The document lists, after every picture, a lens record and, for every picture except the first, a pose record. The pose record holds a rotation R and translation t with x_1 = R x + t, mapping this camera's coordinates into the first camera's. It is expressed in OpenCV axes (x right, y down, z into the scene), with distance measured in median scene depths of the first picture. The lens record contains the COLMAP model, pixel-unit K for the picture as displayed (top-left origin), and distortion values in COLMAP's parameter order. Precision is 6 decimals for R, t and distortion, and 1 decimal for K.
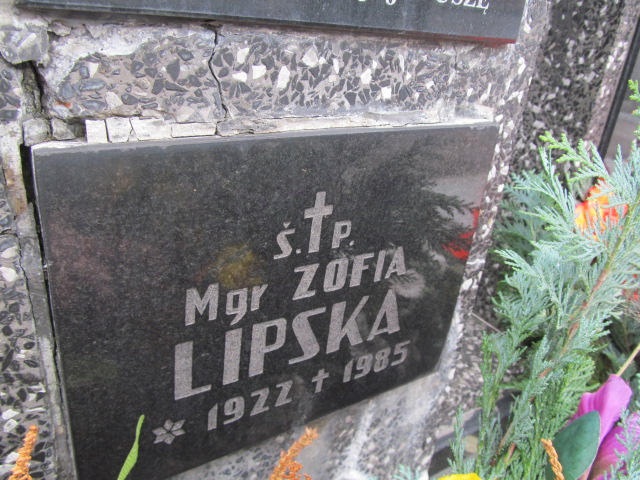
lens RADIAL K [[533.2, 0, 320.0], [0, 533.2, 240.0], [0, 0, 1]] dist [-0.038766, 0.009903]
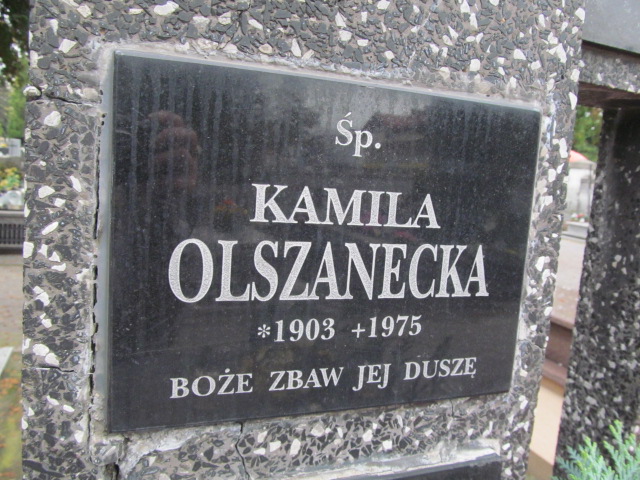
lens RADIAL K [[533.2, 0, 320.0], [0, 533.2, 240.0], [0, 0, 1]] dist [-0.038766, 0.009903]
pose [[0.976950, -0.005734, -0.213390, 0.241993], [-0.060260, 0.951574, -0.301455, -0.356990], [0.204785, 0.307365, 0.929295, -0.317497]]
